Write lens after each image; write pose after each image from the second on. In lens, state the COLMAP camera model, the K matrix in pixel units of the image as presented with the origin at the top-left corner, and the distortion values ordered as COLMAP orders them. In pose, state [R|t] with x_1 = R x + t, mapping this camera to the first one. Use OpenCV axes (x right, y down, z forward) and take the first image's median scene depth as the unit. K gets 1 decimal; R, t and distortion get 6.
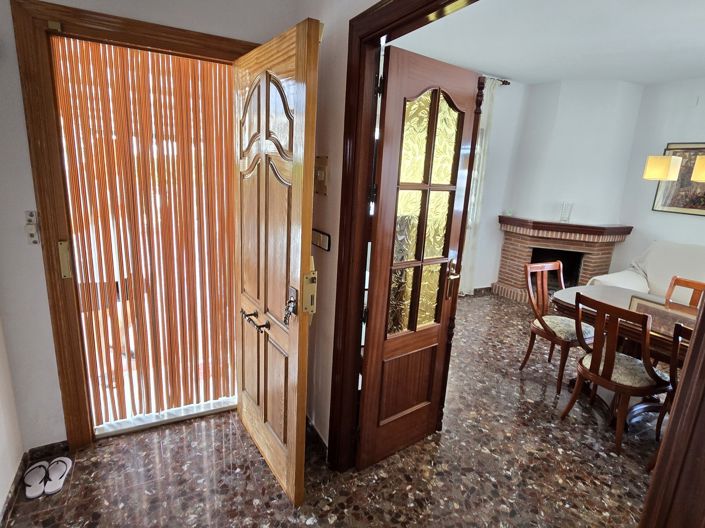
lens RADIAL K [[393.1, 0, 352.5], [0, 393.1, 264.0], [0, 0, 1]] dist [0.001675, -0.004723]
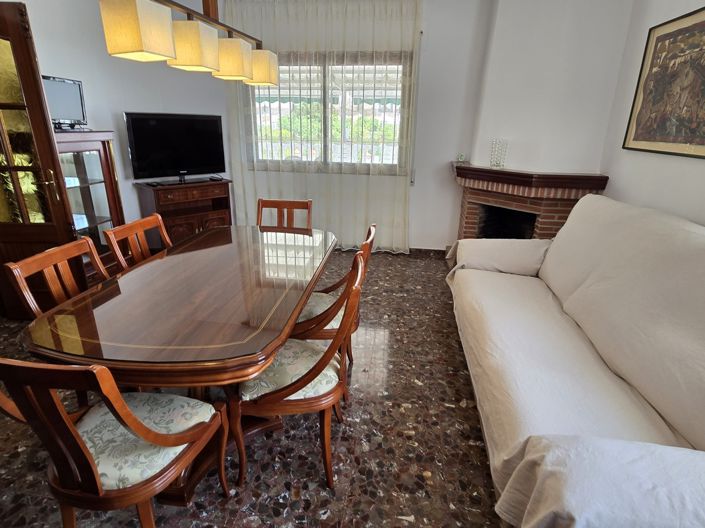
lens RADIAL K [[393.1, 0, 352.5], [0, 393.1, 264.0], [0, 0, 1]] dist [0.001675, -0.004723]
pose [[0.811126, 0.151063, -0.565026, 0.958398], [-0.104478, 0.987954, 0.114151, 0.017909], [0.575464, -0.033558, 0.817139, 0.300233]]
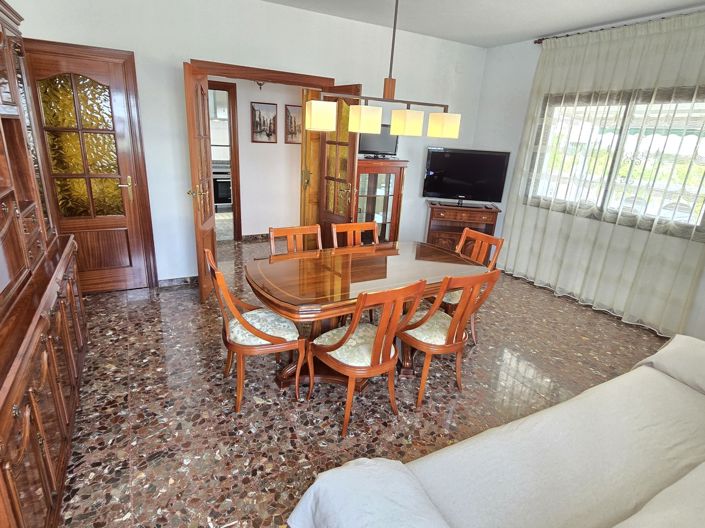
lens RADIAL K [[393.1, 0, 352.5], [0, 393.1, 264.0], [0, 0, 1]] dist [0.001675, -0.004723]
pose [[0.017608, 0.259765, -0.965511, 1.221768], [-0.283586, 0.927303, 0.244313, -0.068090], [0.958785, 0.269504, 0.089994, 0.523287]]
